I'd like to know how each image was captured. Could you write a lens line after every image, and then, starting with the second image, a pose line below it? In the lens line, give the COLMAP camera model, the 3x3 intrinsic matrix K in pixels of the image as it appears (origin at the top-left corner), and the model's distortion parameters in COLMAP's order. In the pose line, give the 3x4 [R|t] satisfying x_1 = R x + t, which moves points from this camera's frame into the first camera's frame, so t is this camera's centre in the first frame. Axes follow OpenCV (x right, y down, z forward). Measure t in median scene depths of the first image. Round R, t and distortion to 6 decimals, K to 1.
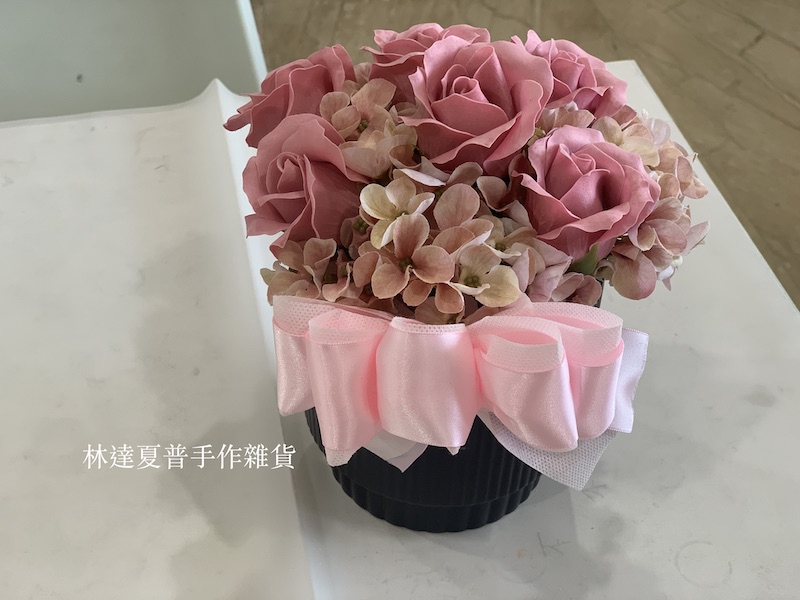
lens RADIAL K [[1201.8, 0, 400.0], [0, 1201.8, 300.0], [0, 0, 1]] dist [-0.002806, 0.028920]
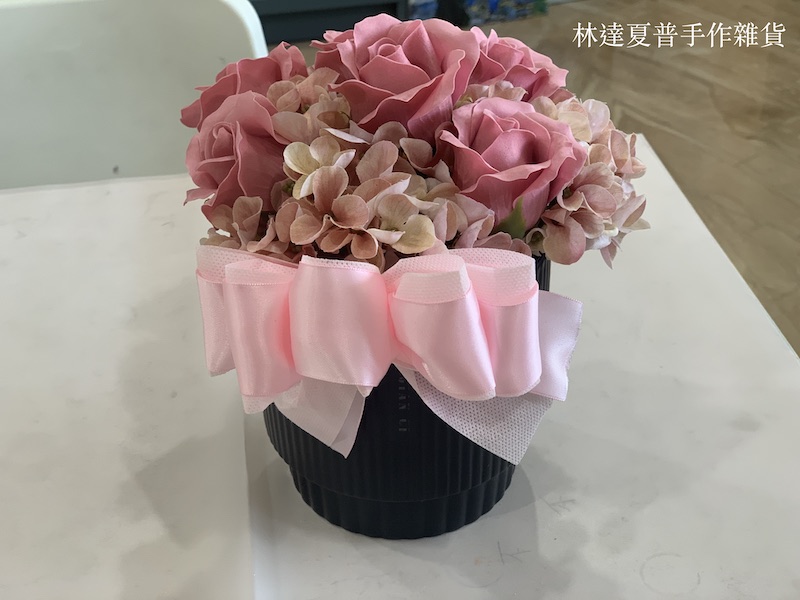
lens RADIAL K [[1201.8, 0, 400.0], [0, 1201.8, 300.0], [0, 0, 1]] dist [-0.002806, 0.028920]
pose [[0.996528, -0.001571, -0.083243, 0.145288], [-0.011391, 0.987847, -0.155009, 0.189207], [0.082475, 0.155419, 0.984400, 0.015082]]
